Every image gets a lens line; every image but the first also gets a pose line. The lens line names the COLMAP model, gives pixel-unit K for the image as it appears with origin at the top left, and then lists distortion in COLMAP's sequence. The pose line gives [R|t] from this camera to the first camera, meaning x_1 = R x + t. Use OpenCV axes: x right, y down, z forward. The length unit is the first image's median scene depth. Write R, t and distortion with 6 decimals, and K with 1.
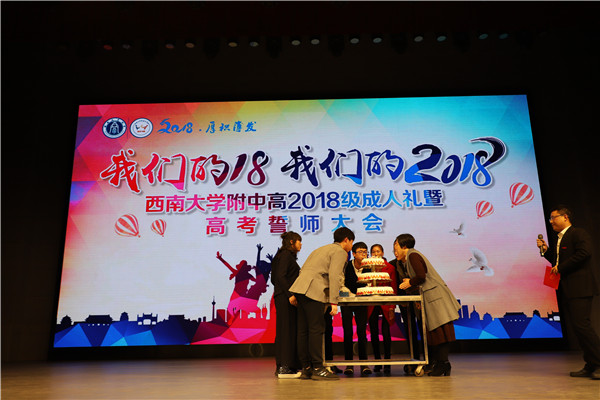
lens RADIAL K [[503.5, 0, 305.7], [0, 503.5, 201.4], [0, 0, 1]] dist [0.004116, 0.001246]
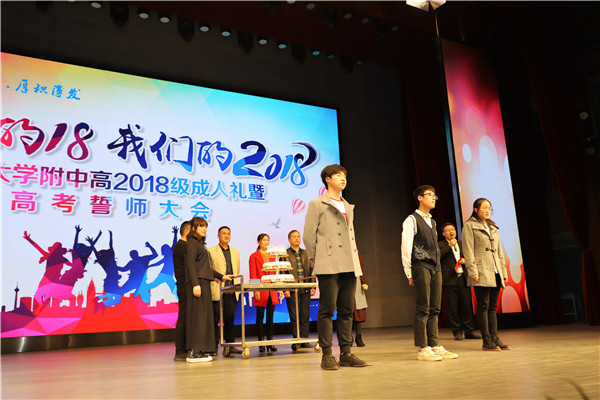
lens RADIAL K [[509.5, 0, 300.0], [0, 509.5, 200.0], [0, 0, 1]] dist [0.004640, 0.012030]
pose [[0.879926, 0.084724, 0.467496, -0.169898], [-0.094630, 0.995510, -0.002303, 0.003748], [-0.465592, -0.042213, 0.883992, 0.001187]]
